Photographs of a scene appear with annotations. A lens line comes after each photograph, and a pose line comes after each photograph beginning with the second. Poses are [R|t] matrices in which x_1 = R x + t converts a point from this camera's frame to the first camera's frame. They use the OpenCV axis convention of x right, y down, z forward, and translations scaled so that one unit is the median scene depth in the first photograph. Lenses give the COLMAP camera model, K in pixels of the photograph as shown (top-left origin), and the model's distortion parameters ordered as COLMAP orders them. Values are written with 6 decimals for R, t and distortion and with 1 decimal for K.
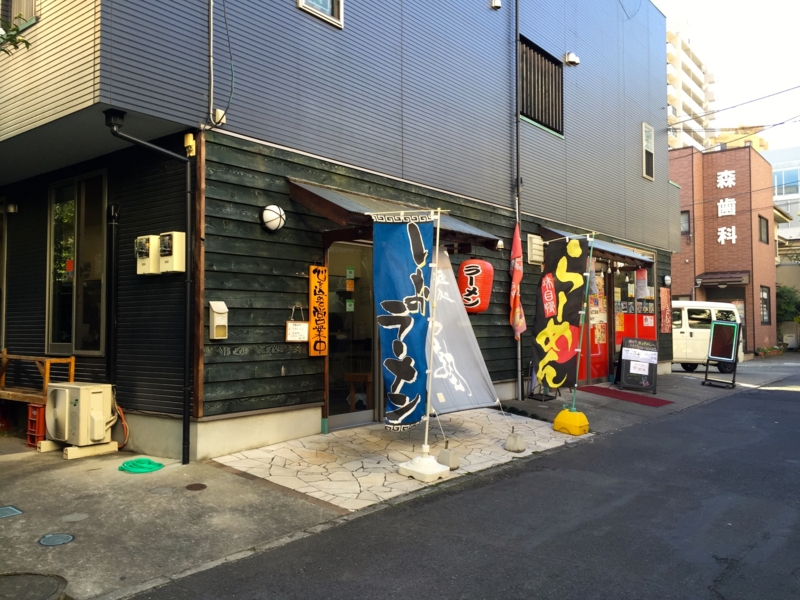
lens RADIAL K [[689.8, 0, 400.0], [0, 689.8, 300.0], [0, 0, 1]] dist [0.037788, -0.013414]
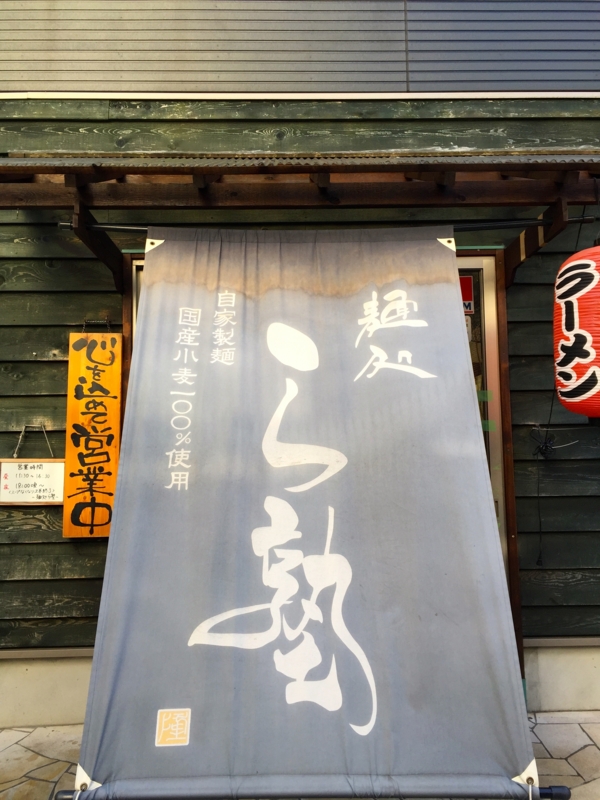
lens RADIAL K [[689.8, 0, 300.0], [0, 689.8, 400.0], [0, 0, 1]] dist [0.037788, -0.013414]
pose [[0.634104, -0.080797, -0.769015, 0.313566], [0.042509, 0.996664, -0.069663, 0.031730], [0.772078, 0.011484, 0.635424, 0.850250]]
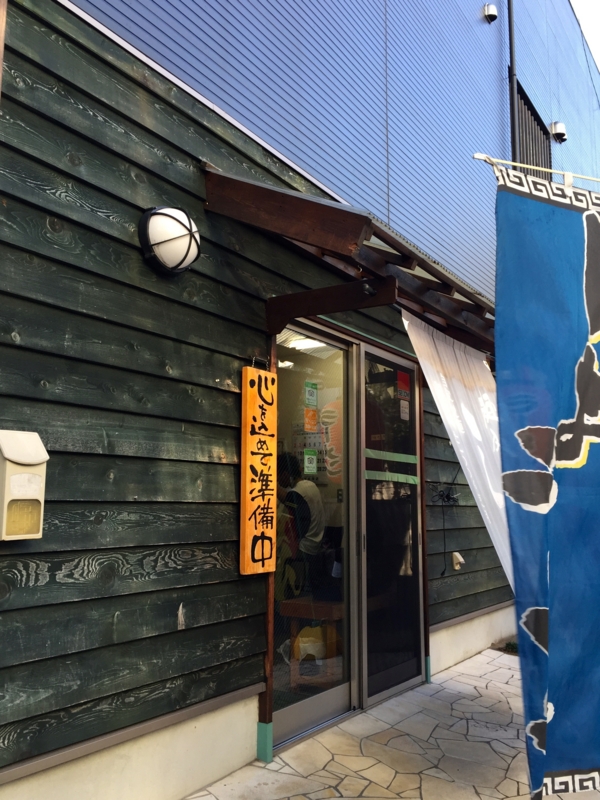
lens RADIAL K [[723.1, 0, 300.0], [0, 723.1, 400.0], [0, 0, 1]] dist [0.056740, -0.010501]
pose [[0.995921, 0.019680, 0.088059, -0.138077], [-0.009822, 0.993770, -0.111015, 0.023522], [-0.089695, 0.109697, 0.989910, 0.553163]]
